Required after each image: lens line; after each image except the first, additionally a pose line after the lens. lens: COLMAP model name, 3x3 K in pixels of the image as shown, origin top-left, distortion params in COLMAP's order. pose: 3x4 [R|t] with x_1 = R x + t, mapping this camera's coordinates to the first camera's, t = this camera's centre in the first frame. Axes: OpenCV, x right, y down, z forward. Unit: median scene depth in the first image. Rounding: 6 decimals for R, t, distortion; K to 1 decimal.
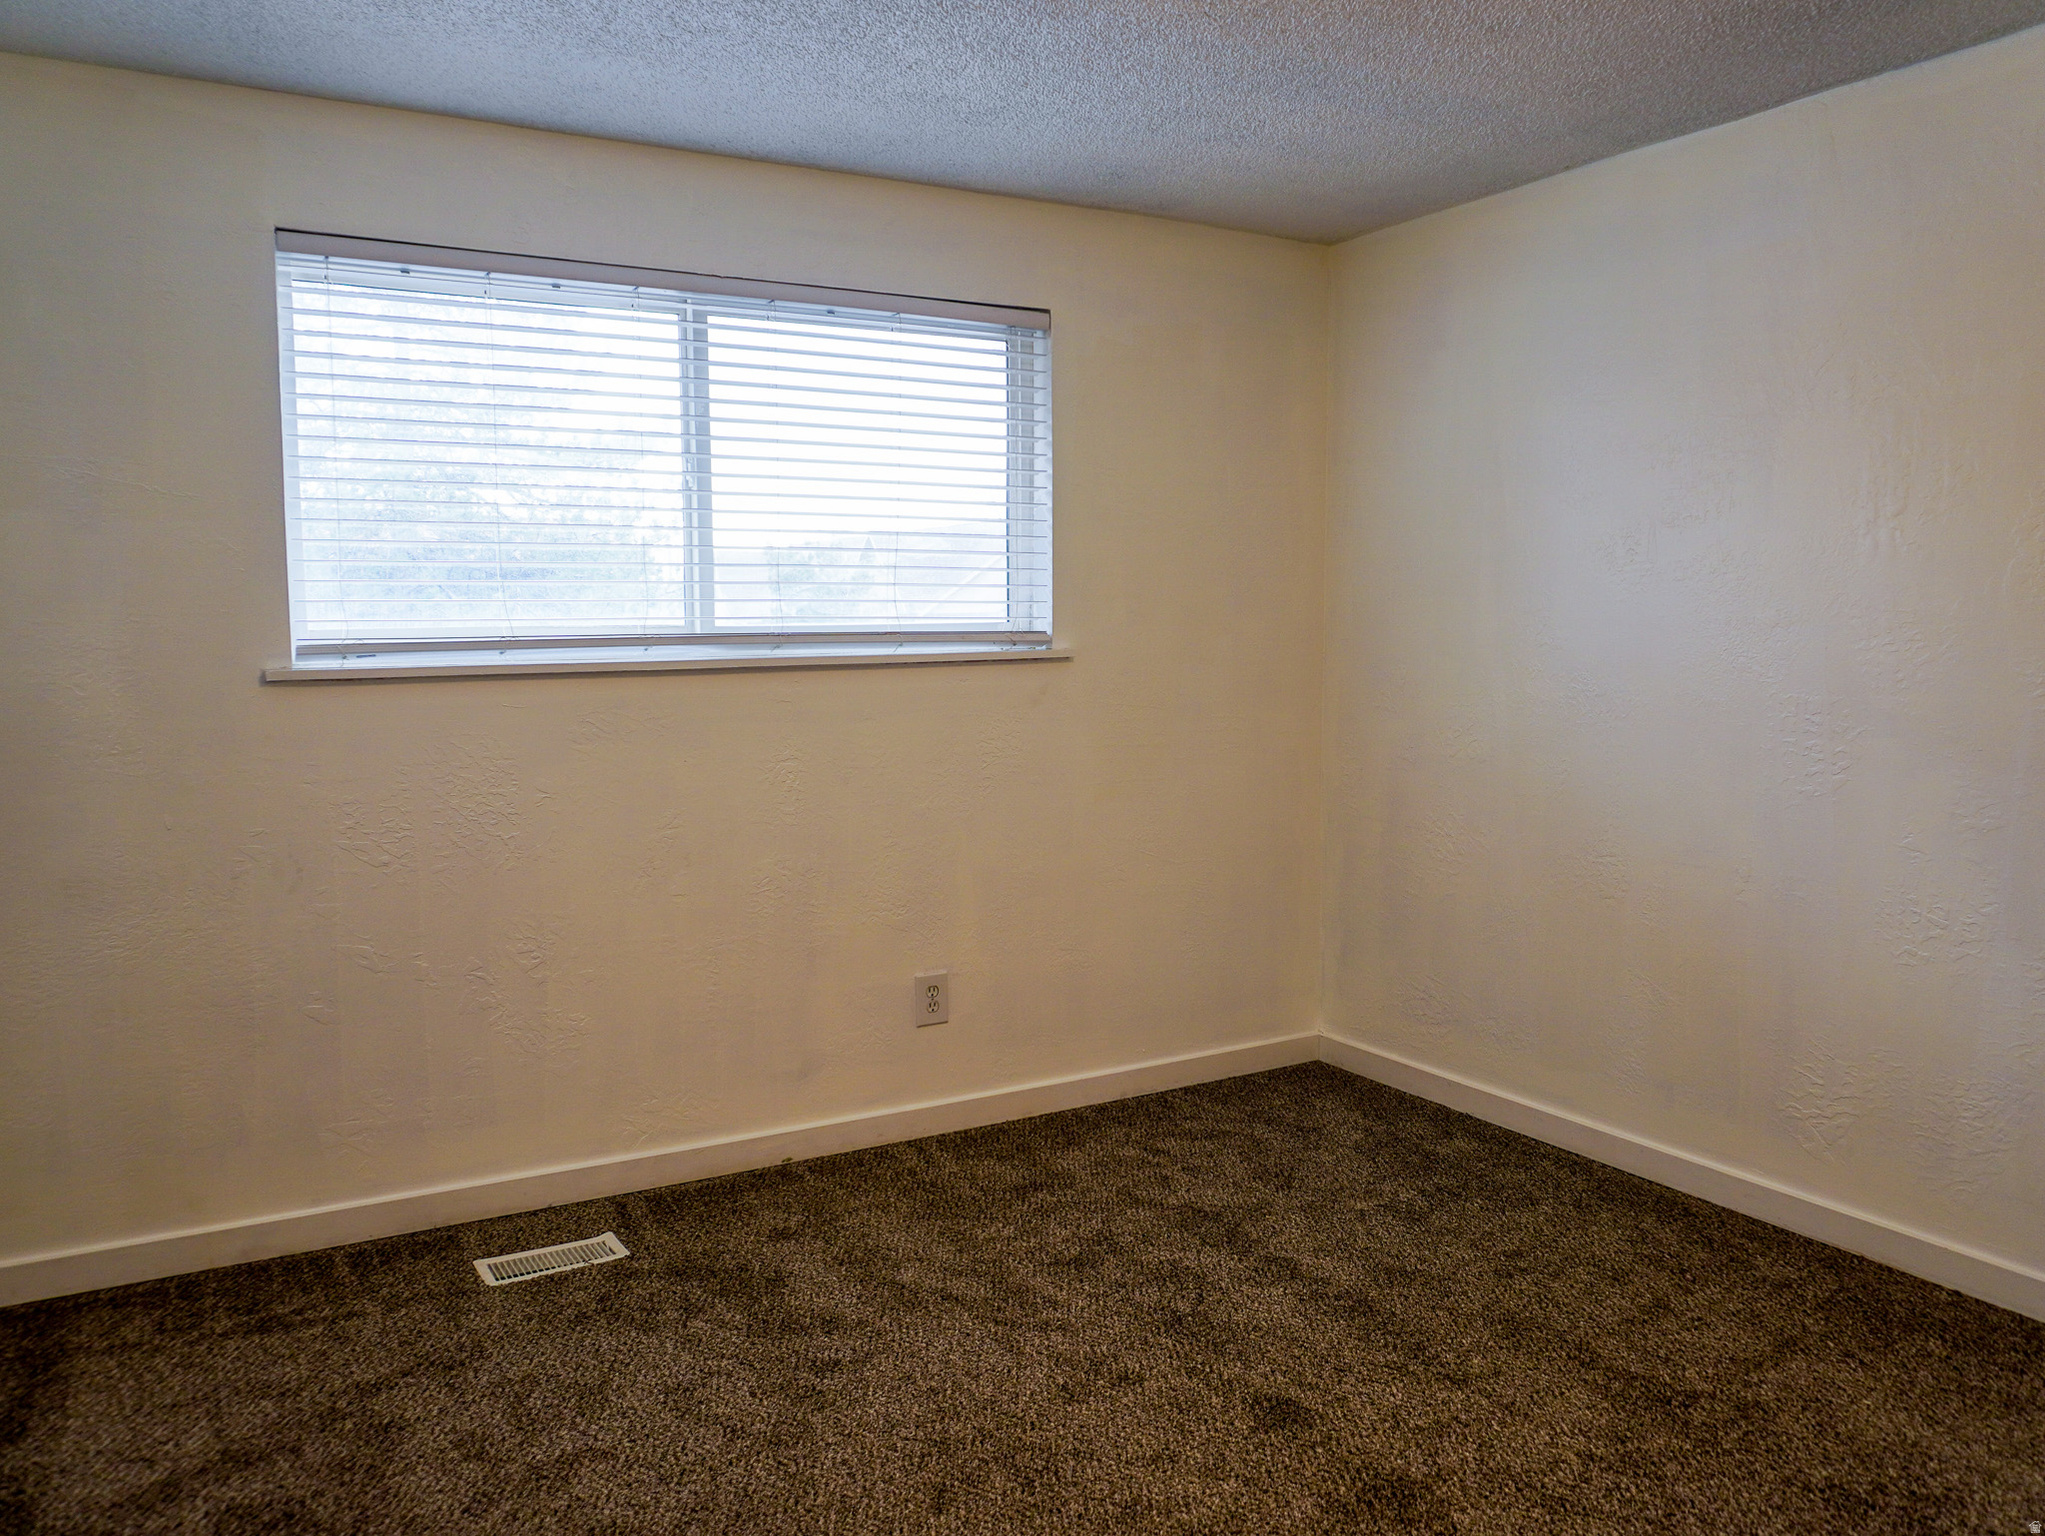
lens RADIAL K [[1552.6, 0, 1027.3], [0, 1552.6, 772.8], [0, 0, 1]] dist [-0.053144, 0.038990]
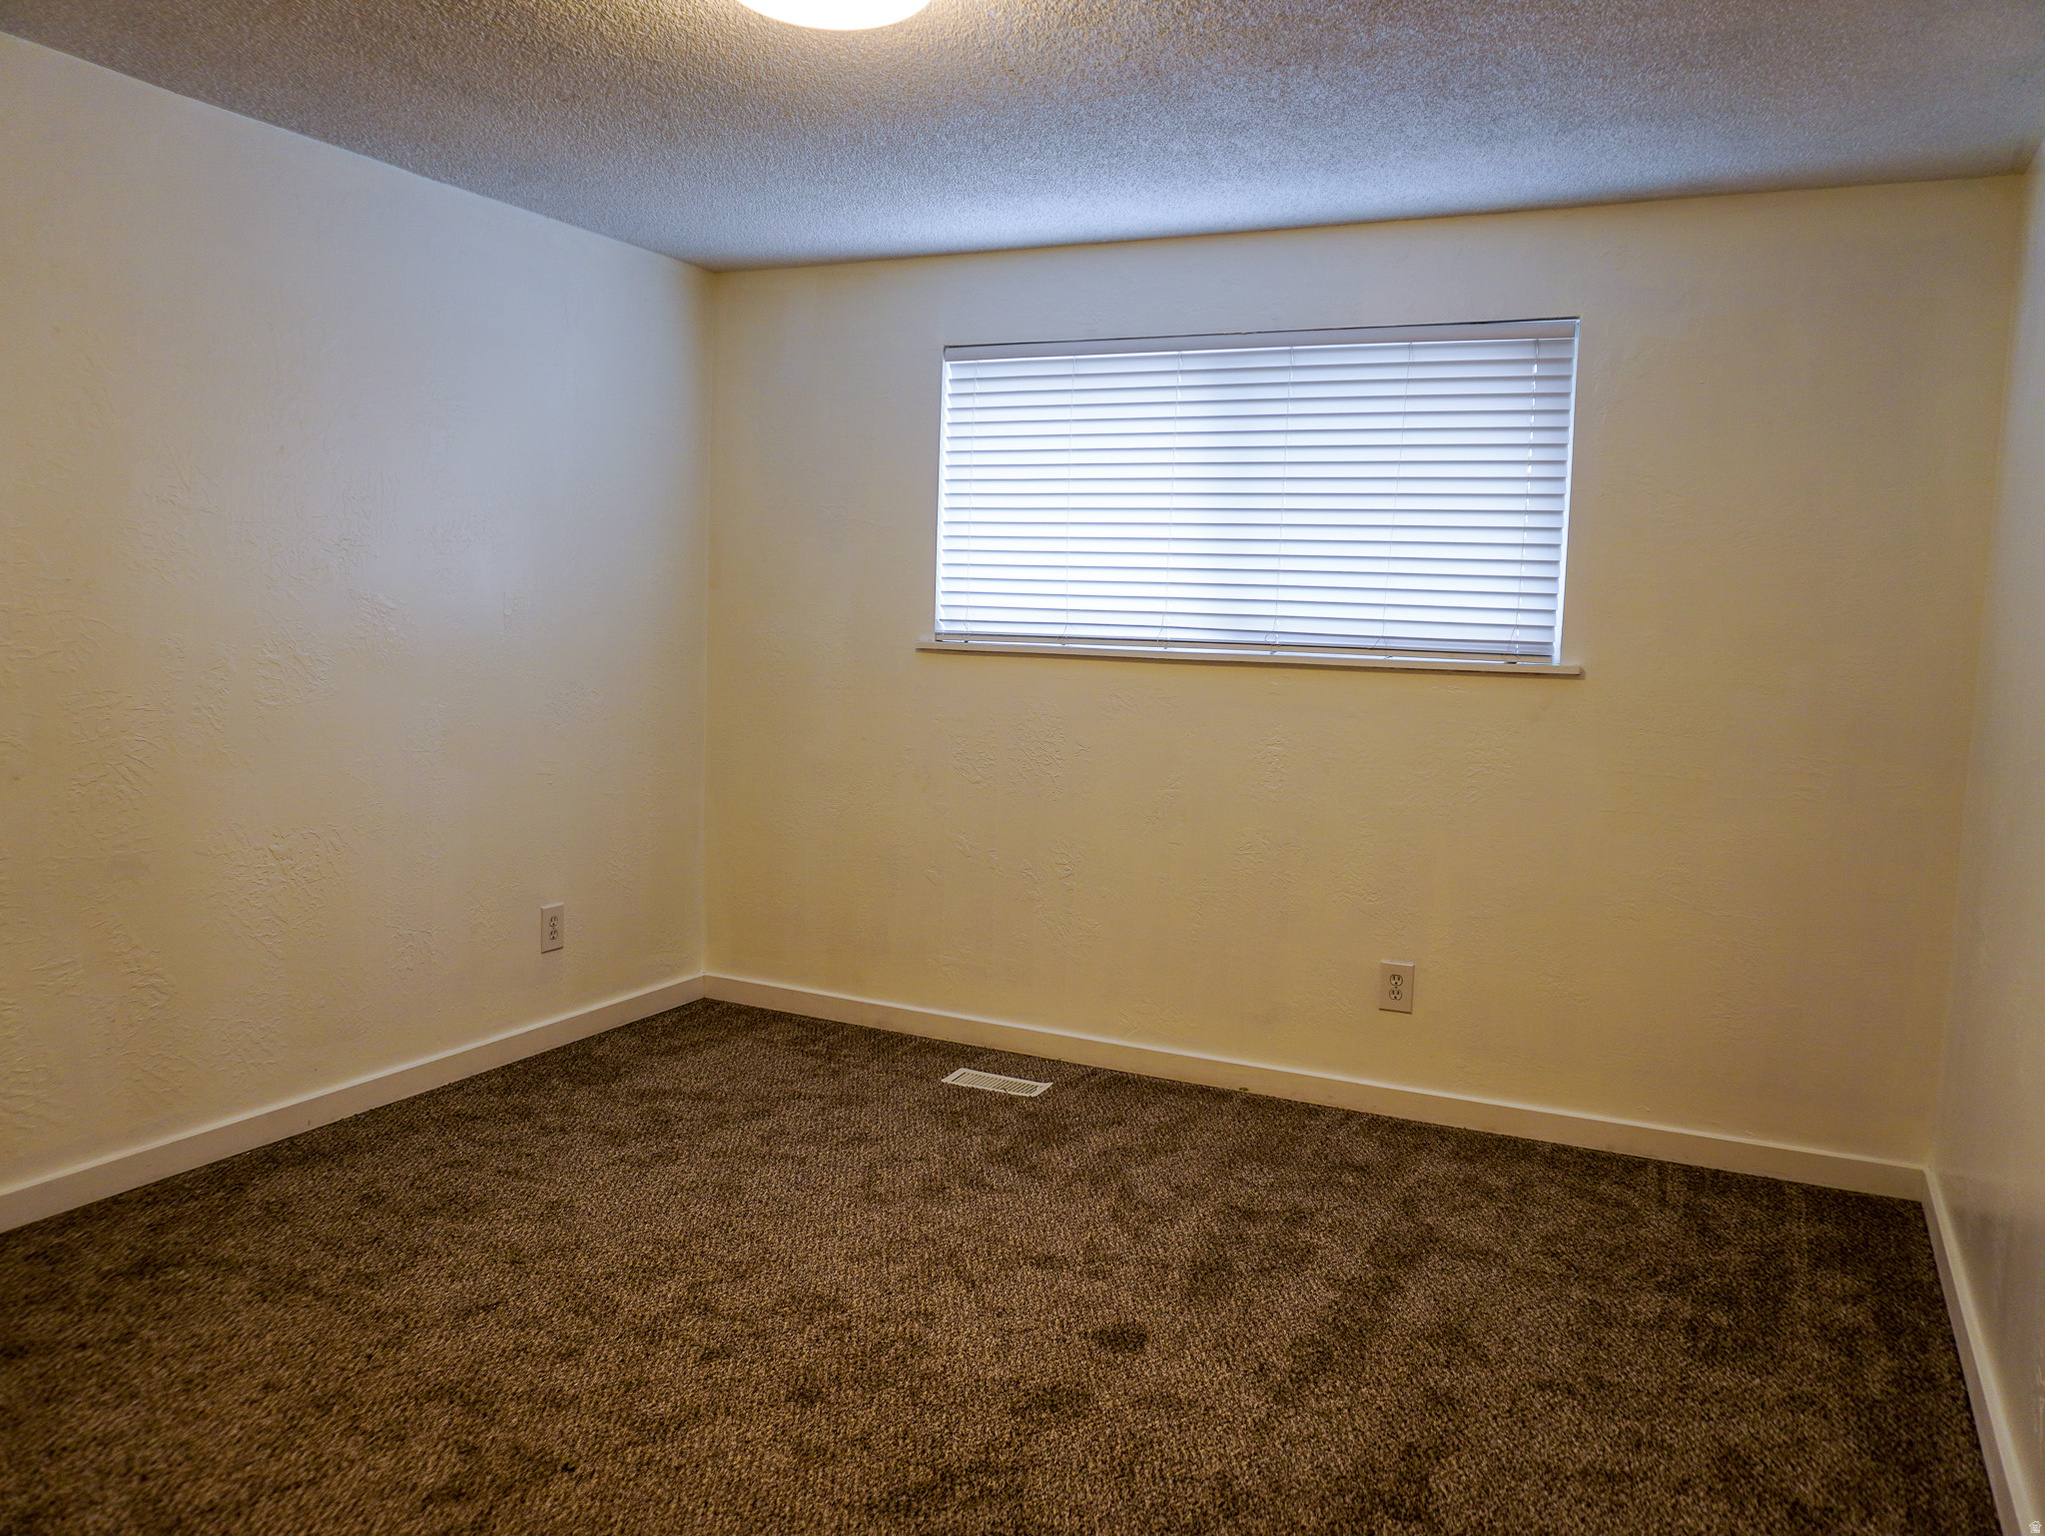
lens RADIAL K [[1552.6, 0, 1027.3], [0, 1552.6, 772.8], [0, 0, 1]] dist [-0.053144, 0.038990]
pose [[0.553322, 0.109334, -0.825761, 0.779157], [-0.117958, 0.991643, 0.052256, -0.029063], [0.824573, 0.068491, 0.561595, 0.227439]]
